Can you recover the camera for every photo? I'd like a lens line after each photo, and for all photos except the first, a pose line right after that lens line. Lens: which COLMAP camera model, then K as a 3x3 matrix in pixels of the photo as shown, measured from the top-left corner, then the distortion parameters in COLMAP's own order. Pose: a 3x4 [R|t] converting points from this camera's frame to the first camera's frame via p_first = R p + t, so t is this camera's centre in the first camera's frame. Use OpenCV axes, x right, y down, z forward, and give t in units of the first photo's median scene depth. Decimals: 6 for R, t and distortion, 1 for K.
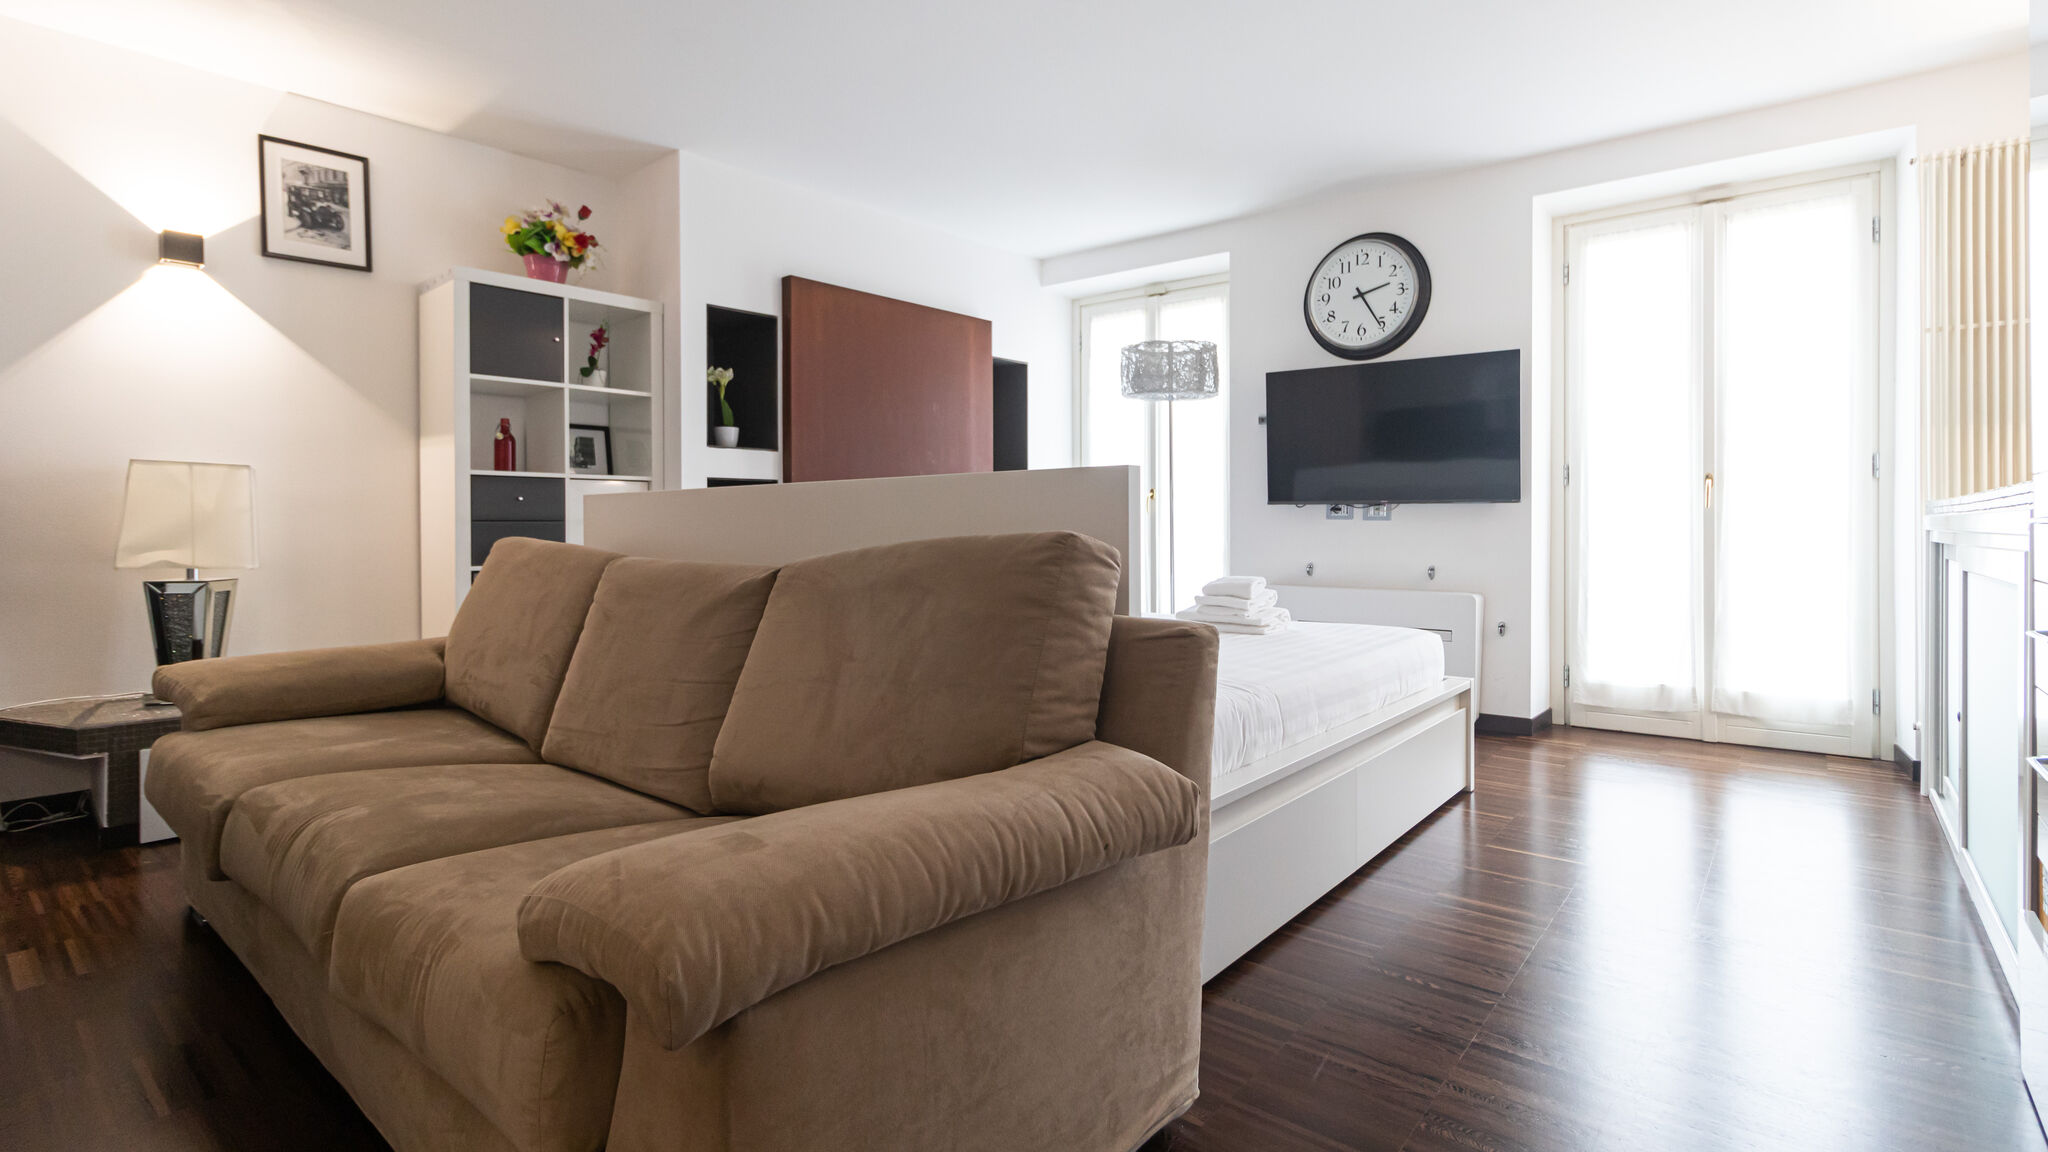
lens RADIAL K [[943.8, 0, 1031.3], [0, 943.8, 527.9], [0, 0, 1]] dist [0.002158, -0.000369]
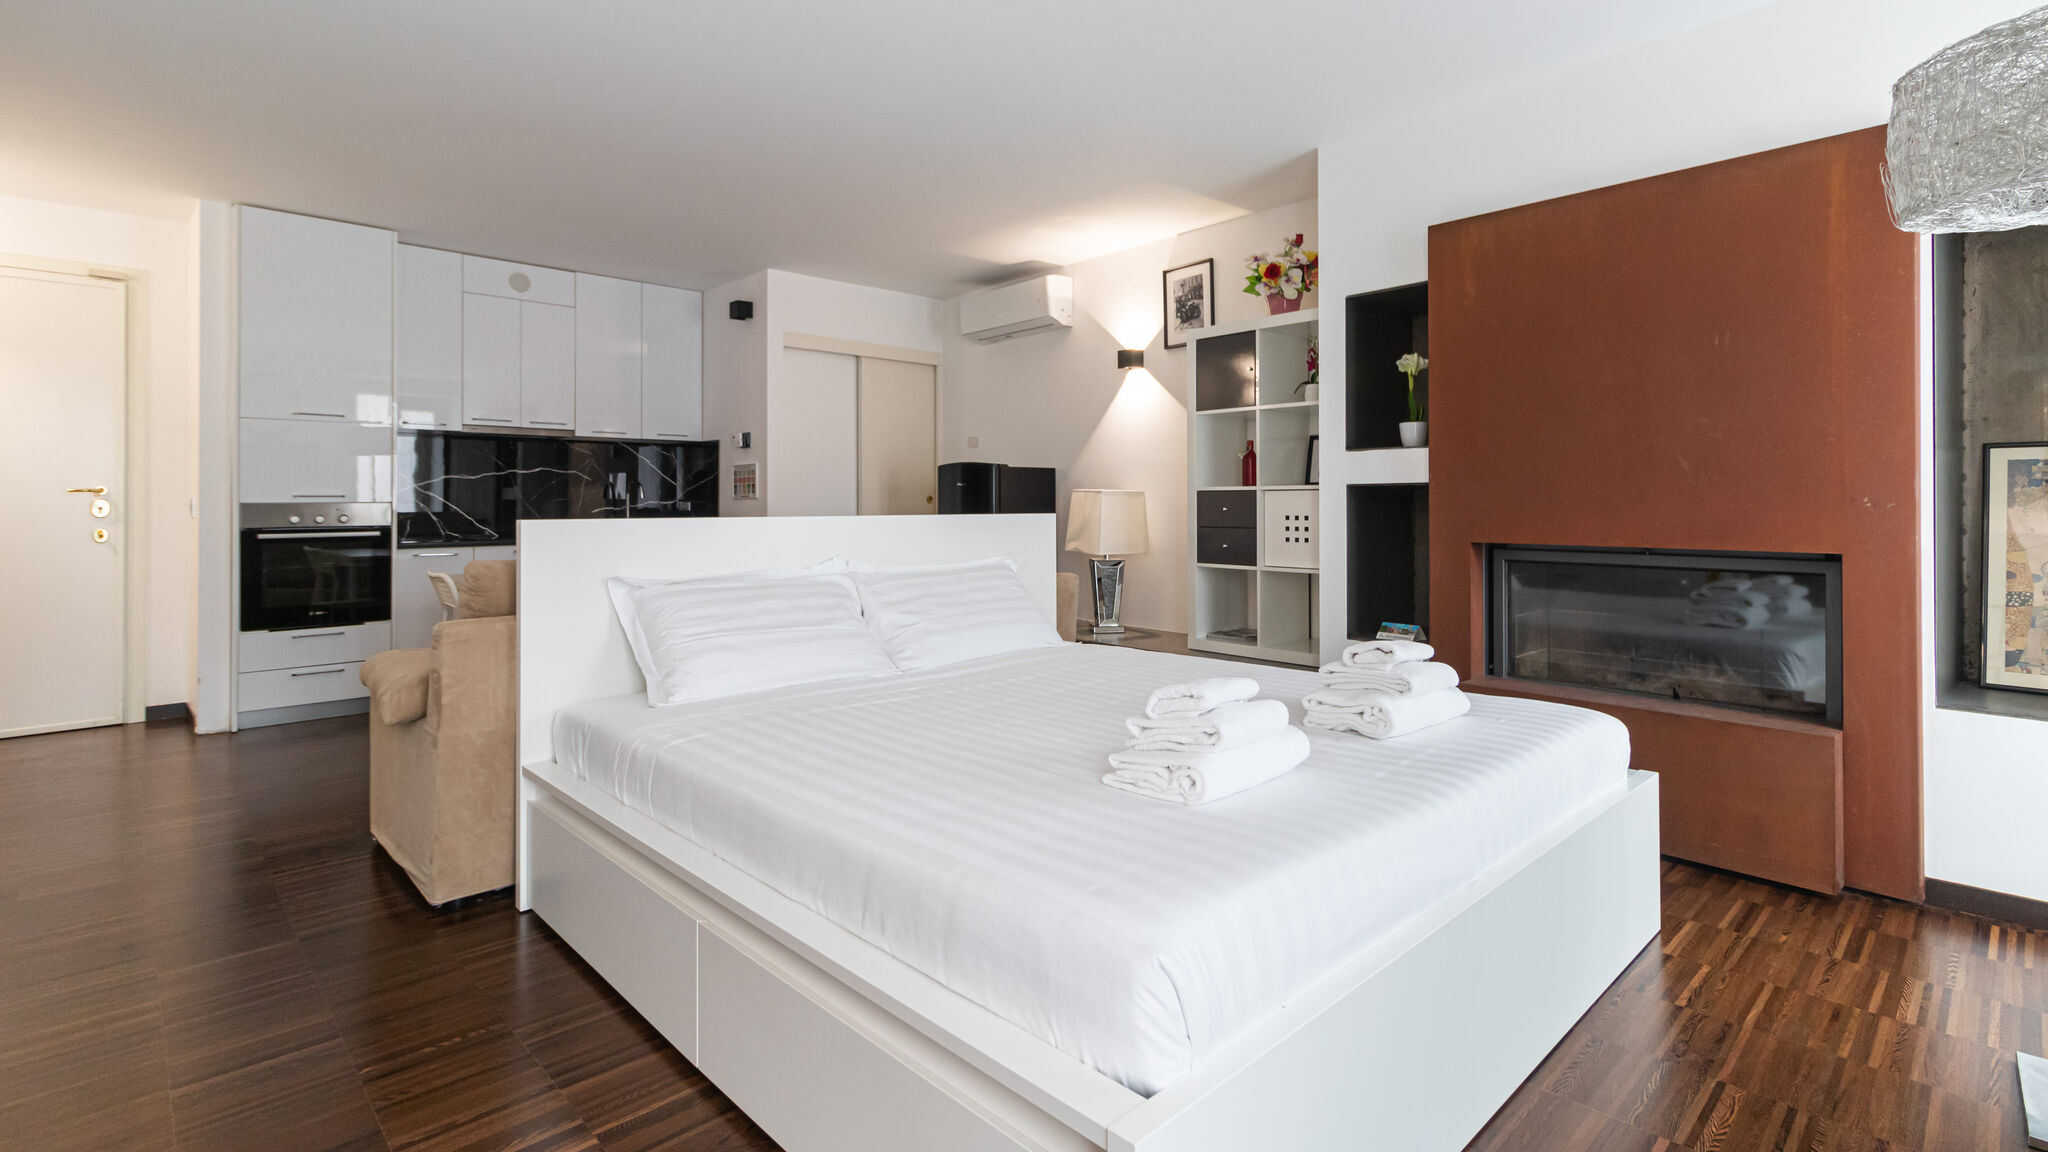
lens RADIAL K [[974.7, 0, 1050.7], [0, 974.7, 490.4], [0, 0, 1]] dist [-0.001705, -0.000116]
pose [[-0.107552, -0.008042, -0.994167, 0.642460], [0.000823, 0.999966, -0.008178, -0.040210], [0.994199, -0.001697, -0.107542, 0.824084]]
